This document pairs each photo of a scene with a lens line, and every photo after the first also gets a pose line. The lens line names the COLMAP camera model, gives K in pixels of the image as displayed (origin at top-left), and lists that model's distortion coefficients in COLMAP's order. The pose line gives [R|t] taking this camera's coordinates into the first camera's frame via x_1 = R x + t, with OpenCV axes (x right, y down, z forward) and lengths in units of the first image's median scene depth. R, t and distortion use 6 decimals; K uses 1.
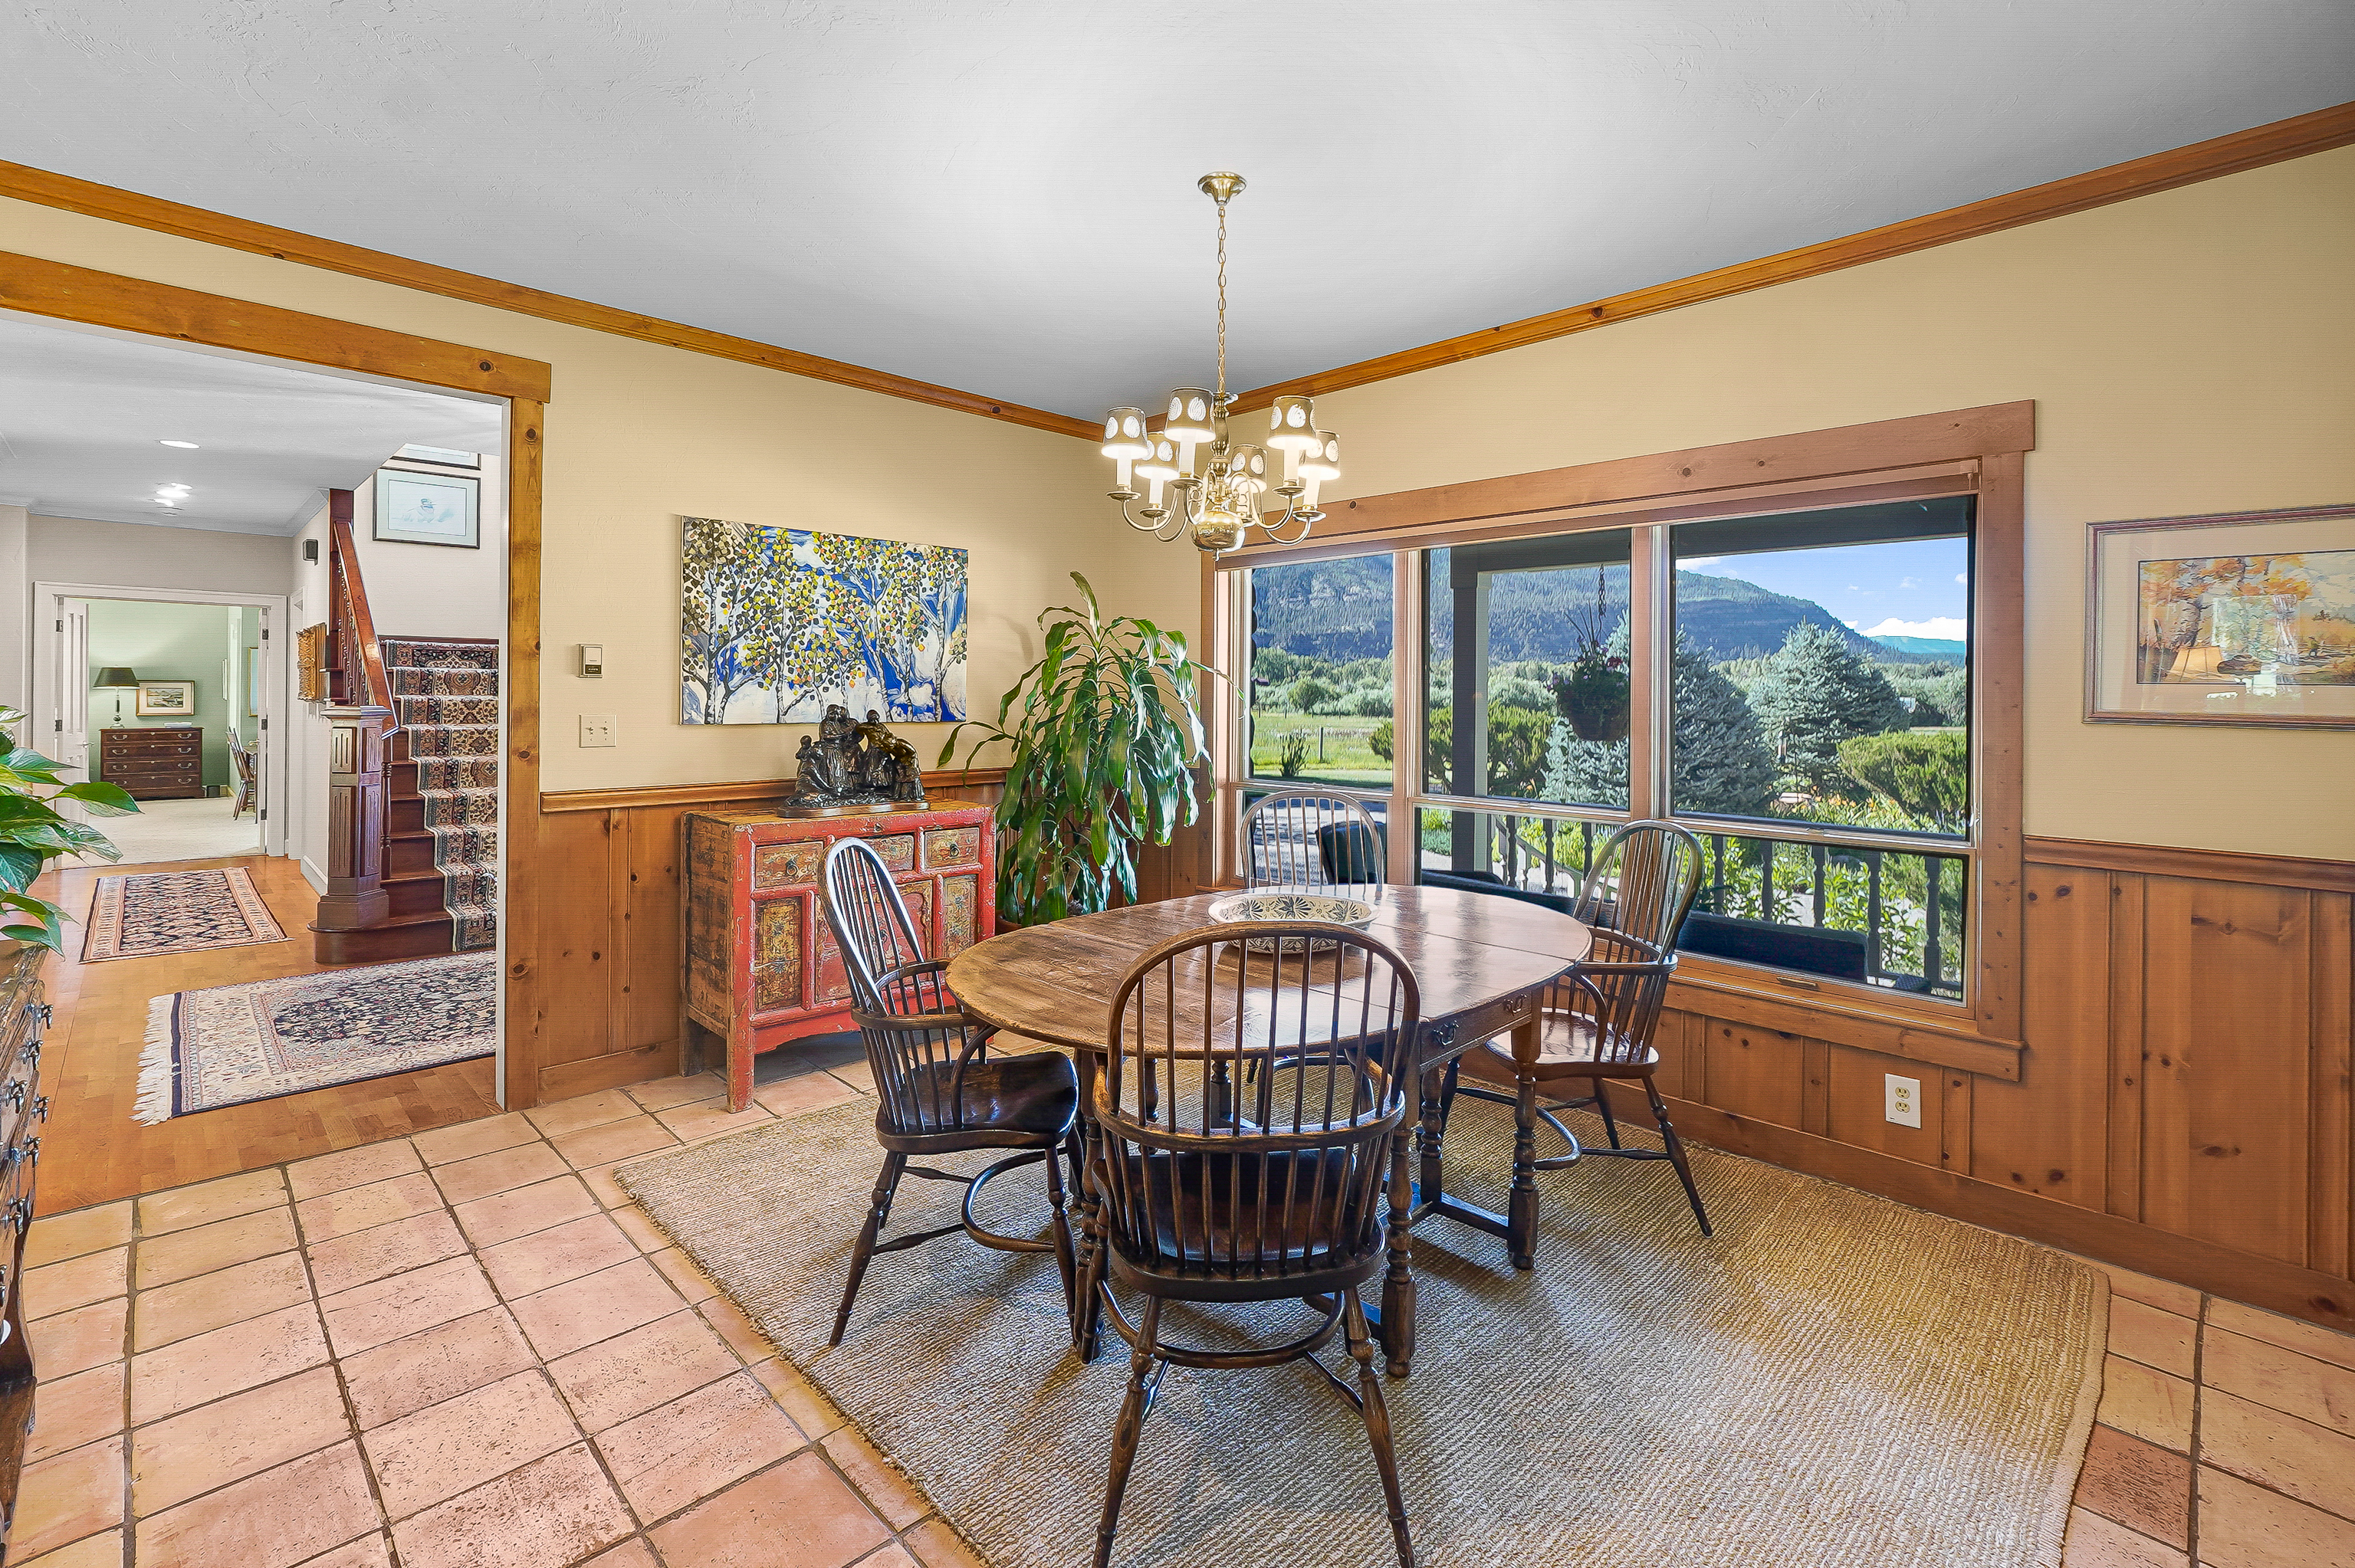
lens RADIAL K [[1042.2, 0, 1125.3], [0, 1042.2, 696.0], [0, 0, 1]] dist [-0.015988, 0.005208]
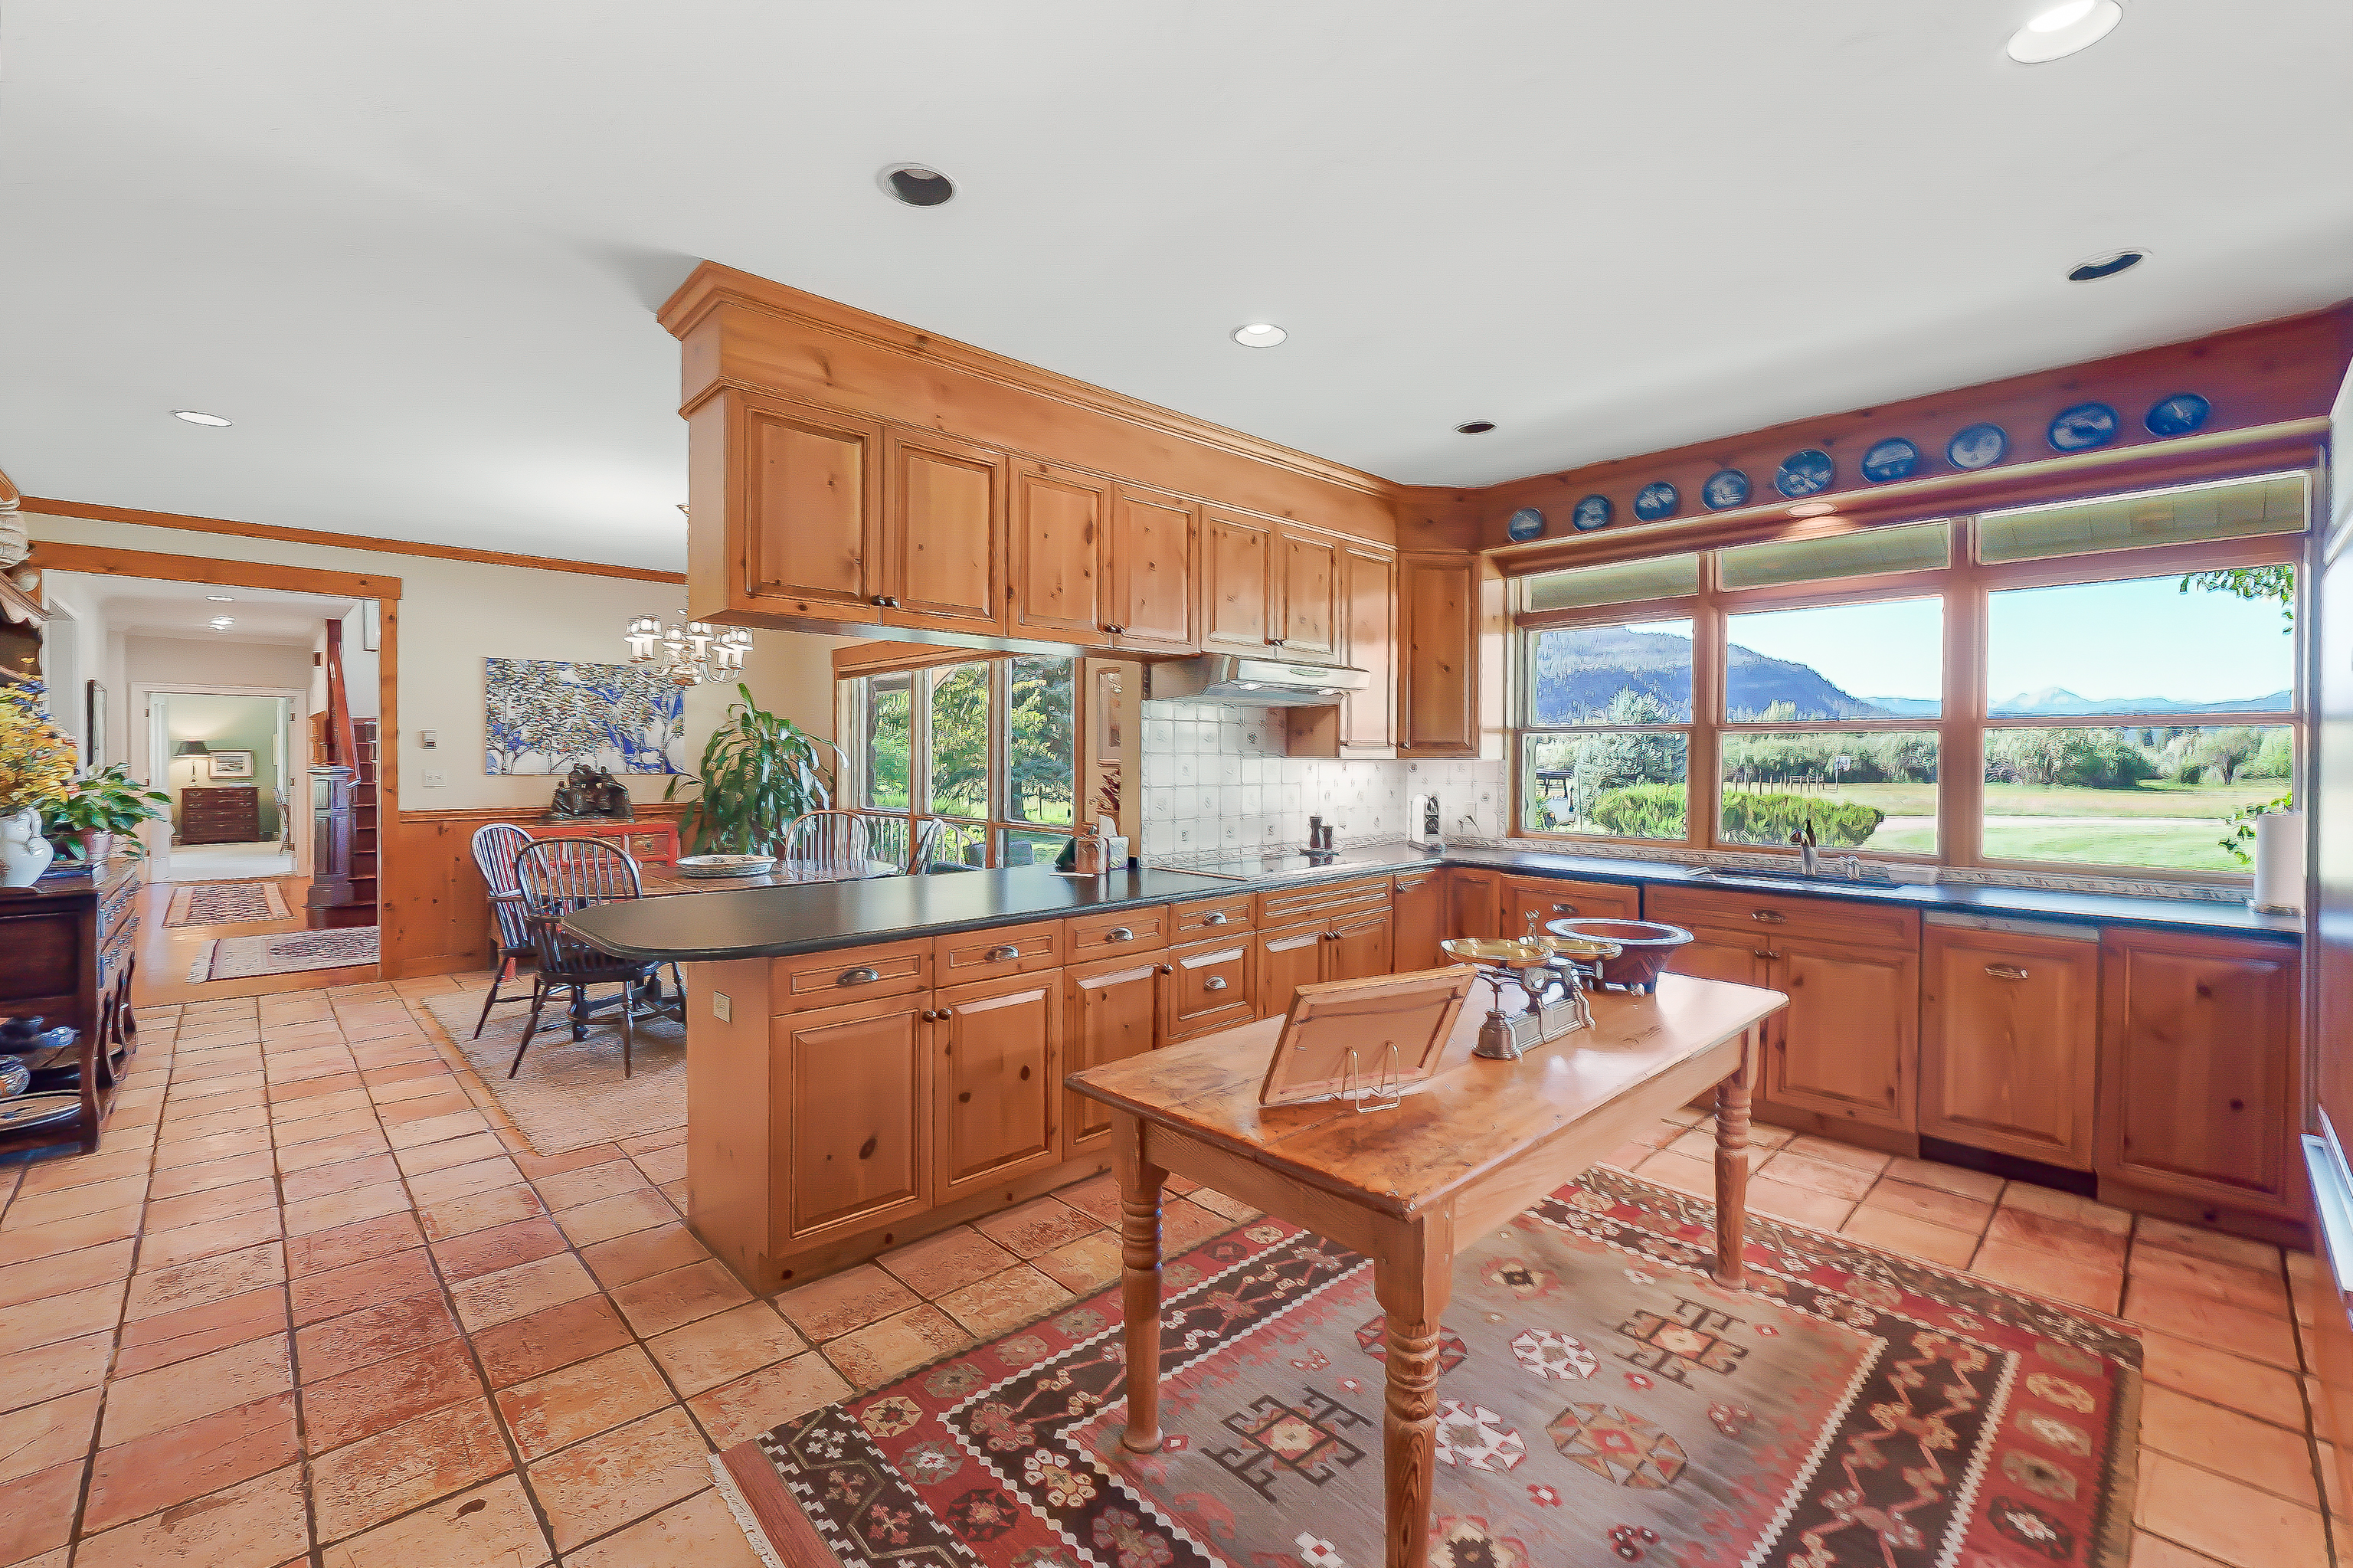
lens RADIAL K [[1041.5, 0, 1172.6], [0, 1041.5, 769.3], [0, 0, 1]] dist [-0.015988, 0.005208]
pose [[0.999728, -0.005985, -0.022558, 0.698267], [0.006195, 0.999938, 0.009221, 0.008167], [0.022501, -0.009358, 0.999703, -0.662272]]
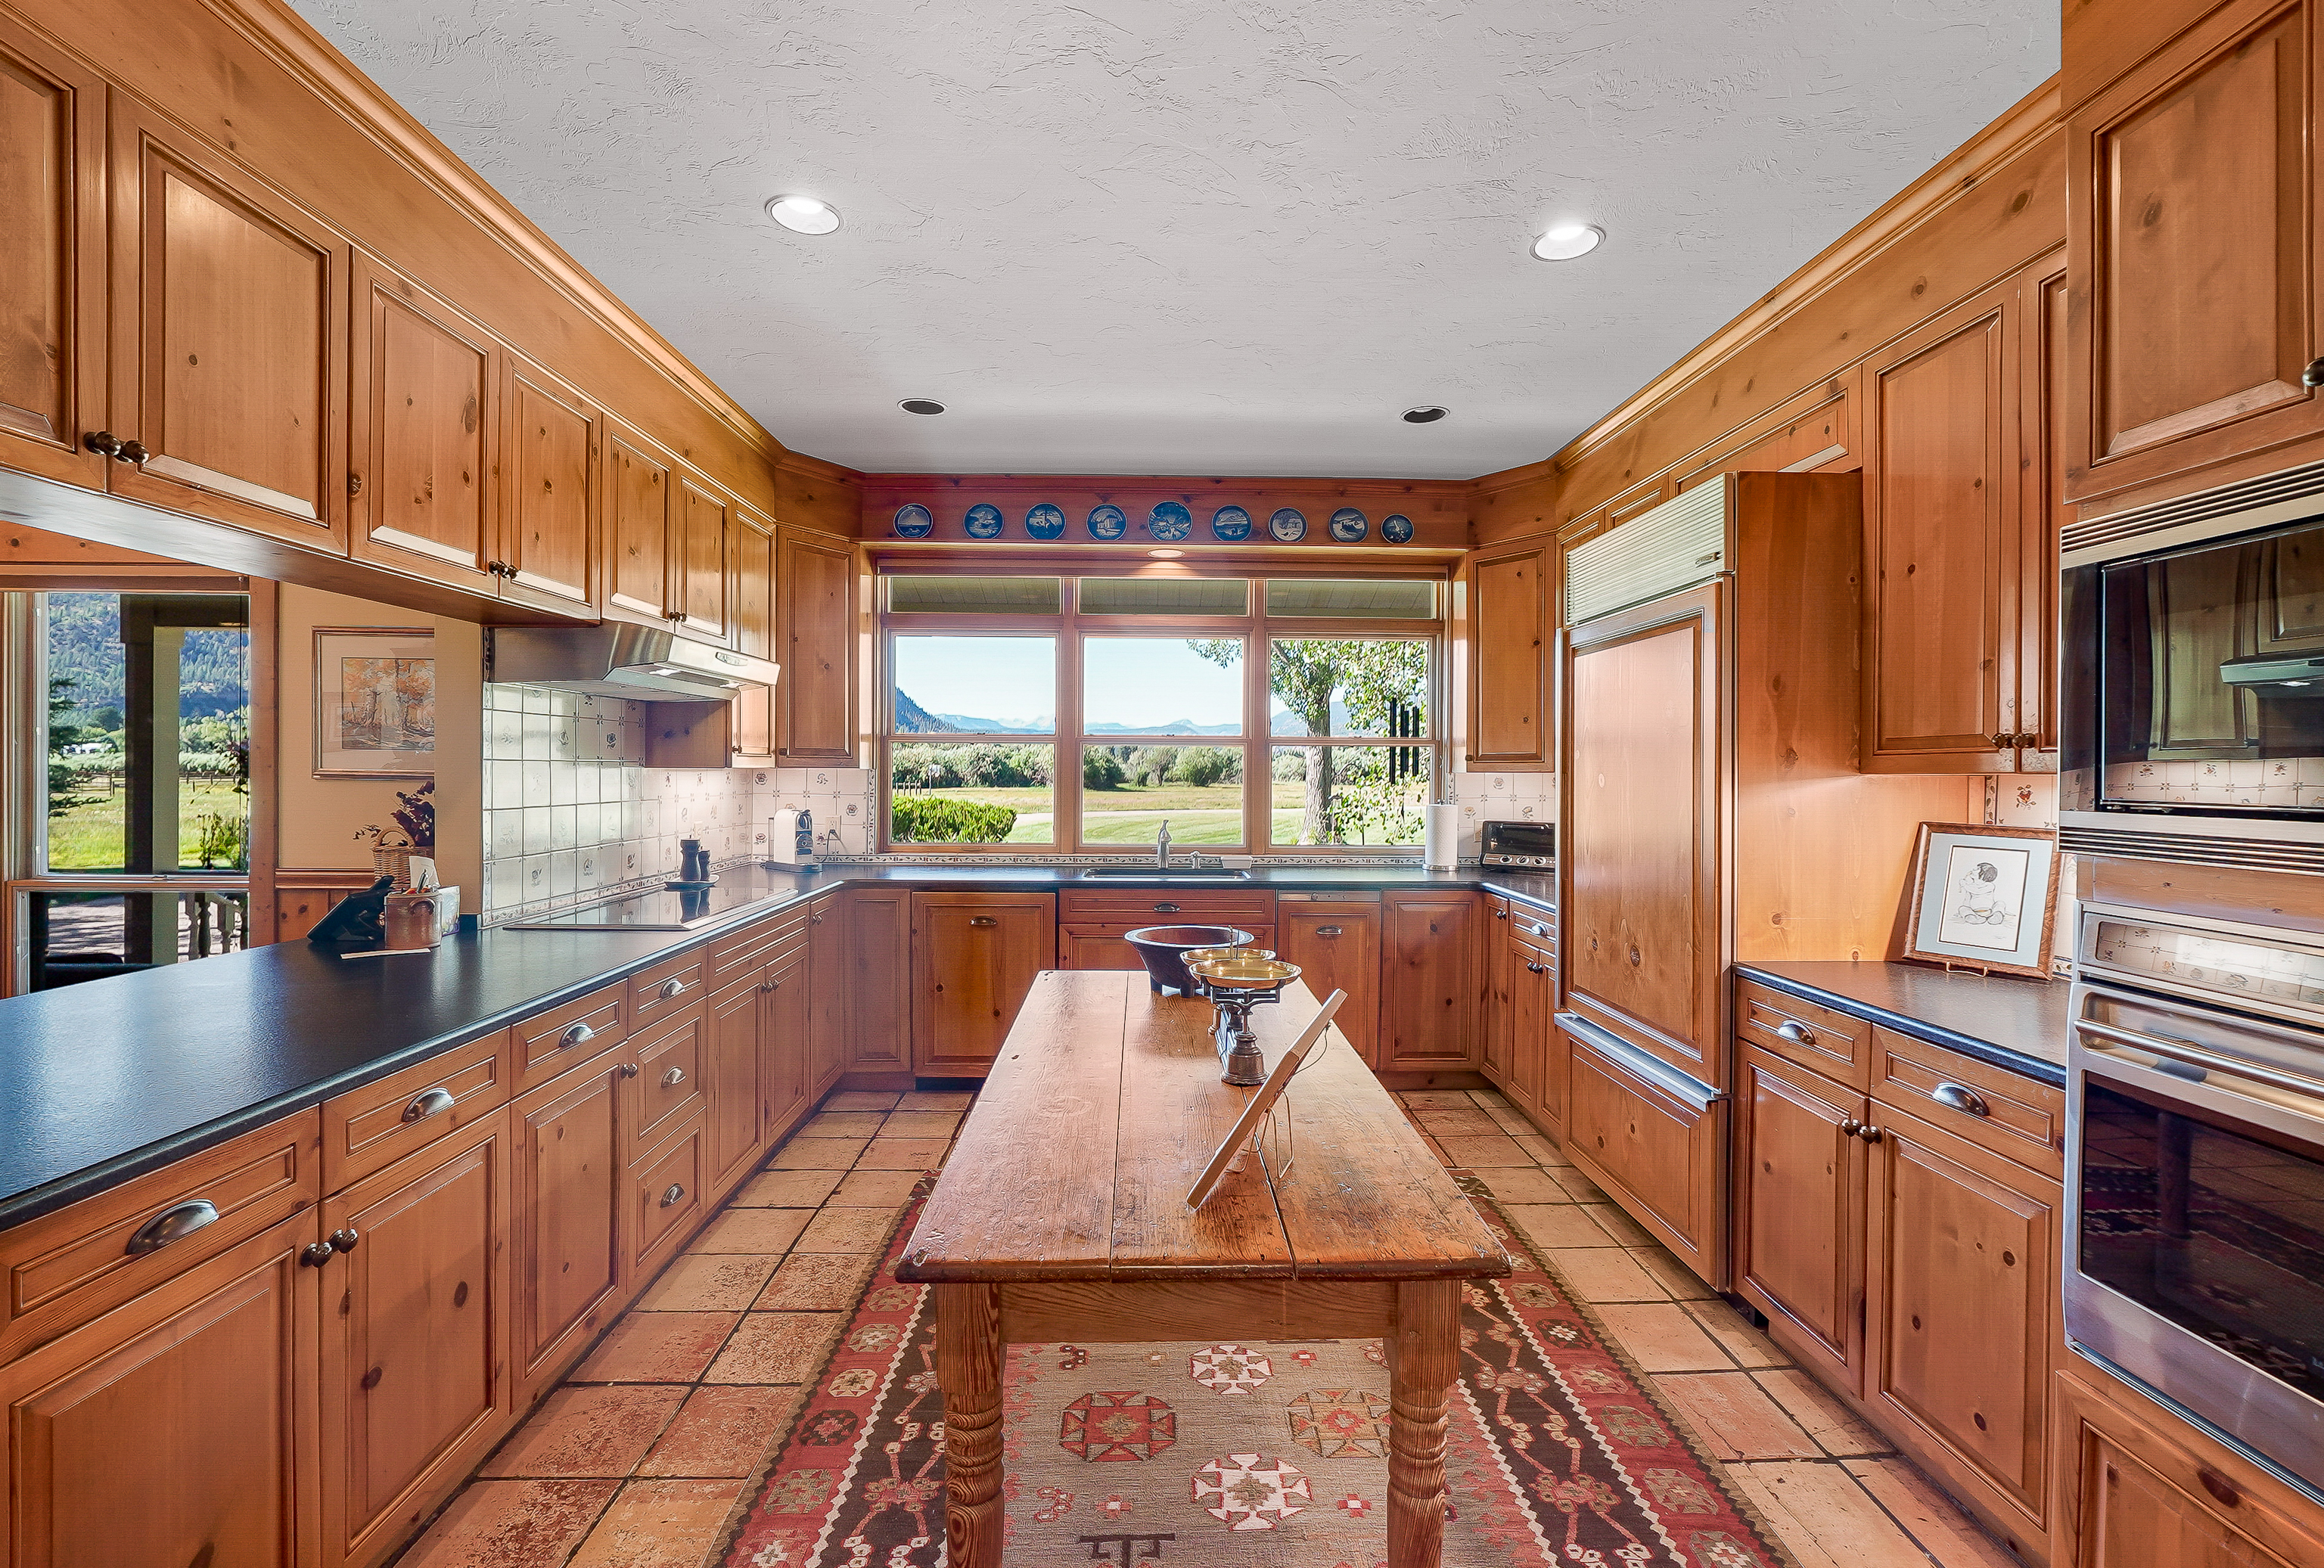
lens RADIAL K [[1025.0, 0, 1176.8], [0, 1025.0, 779.2], [0, 0, 1]] dist [-0.016150, 0.003263]
pose [[0.668681, -0.012952, 0.743437, 0.437906], [0.002172, 0.999878, 0.015465, 0.005301], [-0.743546, -0.008726, 0.668628, -0.417513]]
